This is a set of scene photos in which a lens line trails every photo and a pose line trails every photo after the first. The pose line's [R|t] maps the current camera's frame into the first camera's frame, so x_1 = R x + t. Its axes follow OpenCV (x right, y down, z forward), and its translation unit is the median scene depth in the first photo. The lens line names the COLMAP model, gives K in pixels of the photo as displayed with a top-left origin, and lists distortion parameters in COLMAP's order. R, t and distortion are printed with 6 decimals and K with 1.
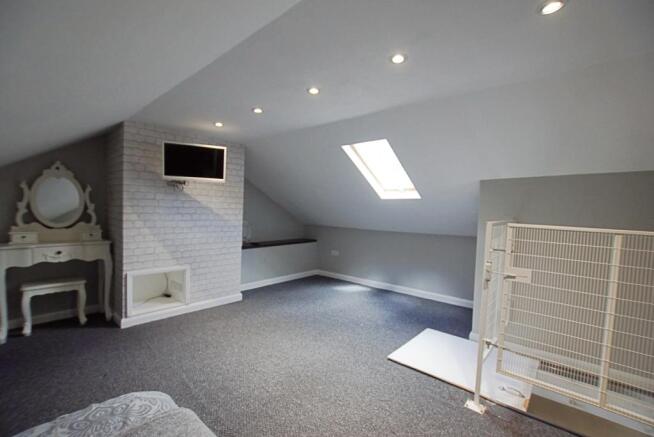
lens RADIAL K [[285.2, 0, 326.3], [0, 285.2, 218.4], [0, 0, 1]] dist [-0.034235, 0.002202]
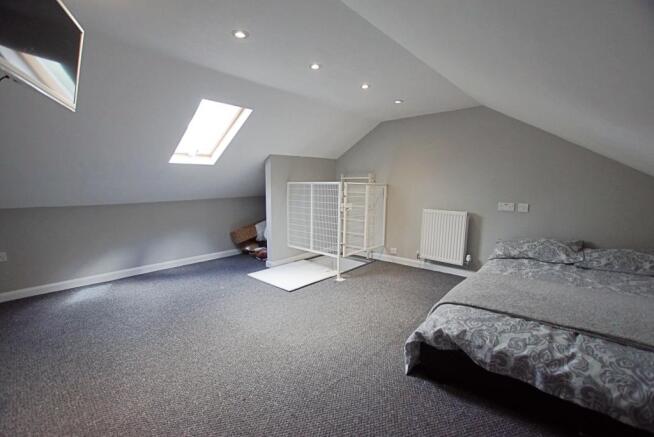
lens RADIAL K [[285.2, 0, 325.6], [0, 285.2, 221.0], [0, 0, 1]] dist [-0.034235, 0.002202]
pose [[-0.000876, -0.157237, 0.987561, -0.809144], [0.025693, 0.987231, 0.157207, -0.022100], [-0.999669, 0.025511, 0.003175, 0.647974]]
